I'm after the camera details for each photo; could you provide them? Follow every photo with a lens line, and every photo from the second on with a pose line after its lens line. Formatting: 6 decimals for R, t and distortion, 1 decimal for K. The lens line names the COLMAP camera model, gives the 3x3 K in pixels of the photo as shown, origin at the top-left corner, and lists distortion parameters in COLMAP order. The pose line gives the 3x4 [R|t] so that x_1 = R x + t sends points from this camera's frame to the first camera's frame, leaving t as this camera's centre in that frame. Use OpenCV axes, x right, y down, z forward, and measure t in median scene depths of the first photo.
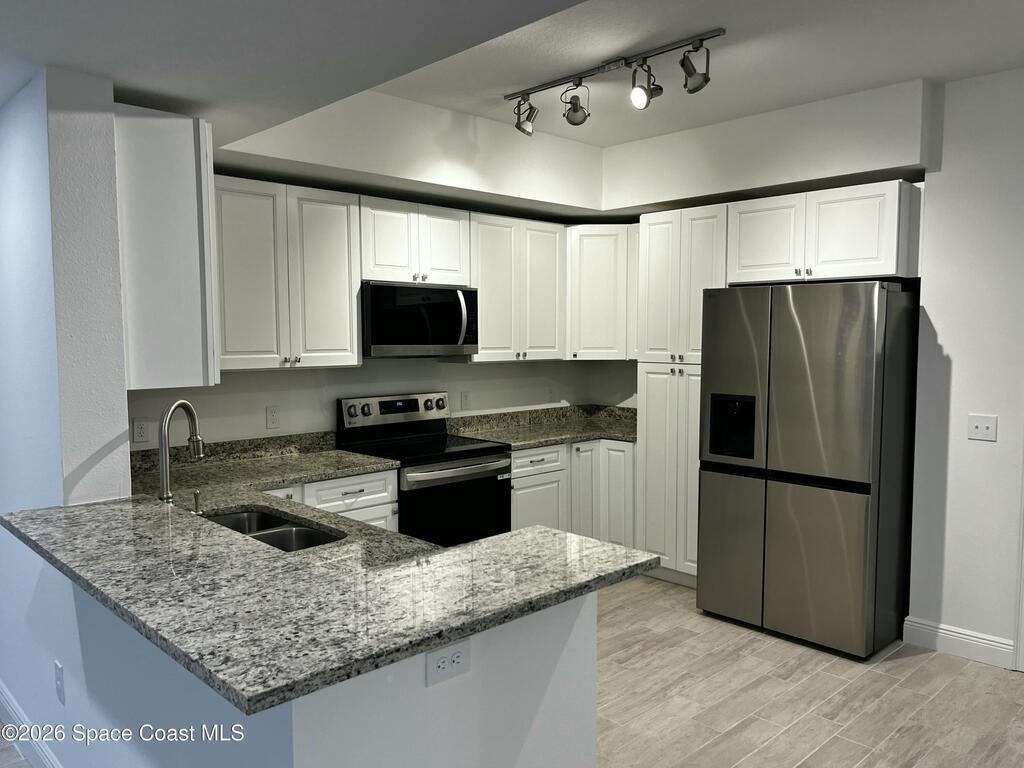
lens RADIAL K [[784.9, 0, 503.1], [0, 784.9, 386.7], [0, 0, 1]] dist [0.026191, -0.018266]
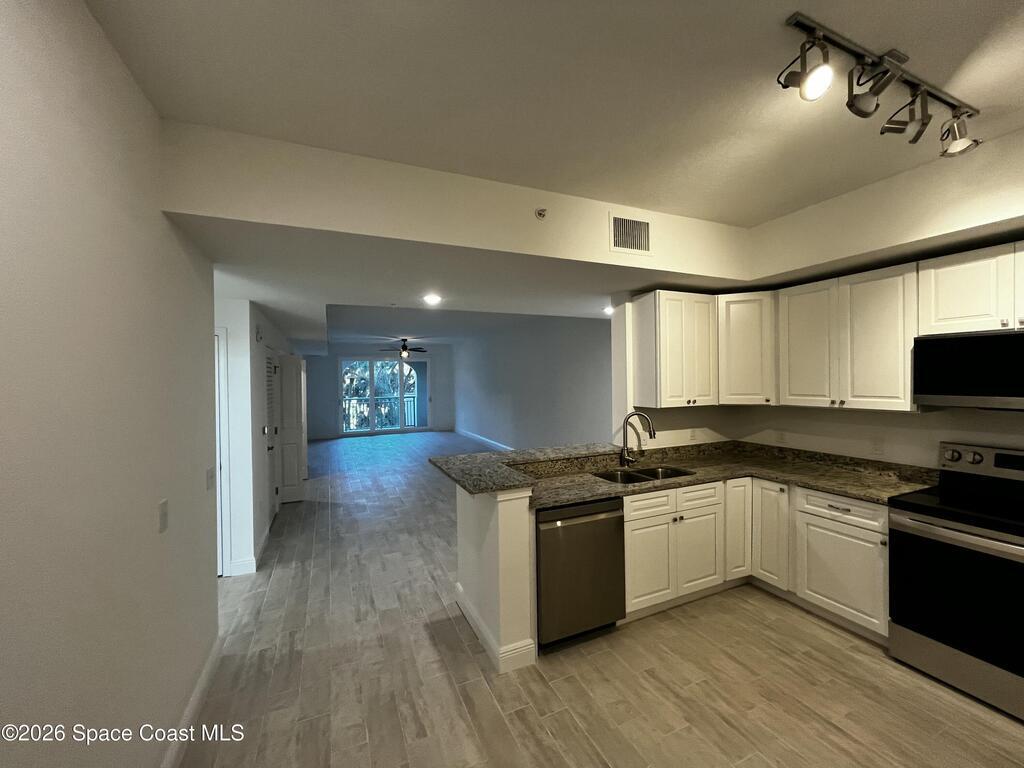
lens RADIAL K [[412.6, 0, 511.2], [0, 412.6, 382.3], [0, 0, 1]] dist [-0.003547, -0.000140]
pose [[-0.337183, 0.011811, -0.941365, 0.613101], [-0.054586, 0.997994, 0.032073, -0.061249], [0.939855, 0.062200, -0.335862, 0.706073]]
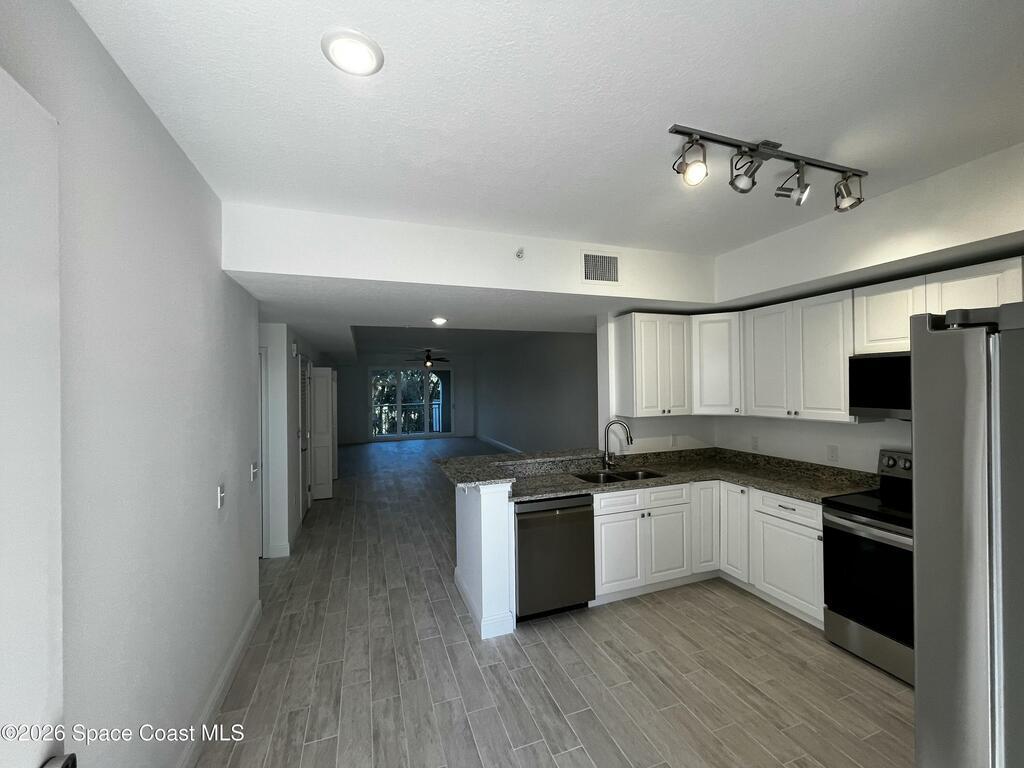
lens RADIAL K [[412.6, 0, 512.0], [0, 412.6, 381.7], [0, 0, 1]] dist [-0.003547, -0.000140]
pose [[-0.402581, -0.004710, -0.915372, 0.697398], [-0.053578, 0.998394, 0.018426, -0.081794], [0.913815, 0.056462, -0.402187, 0.825239]]
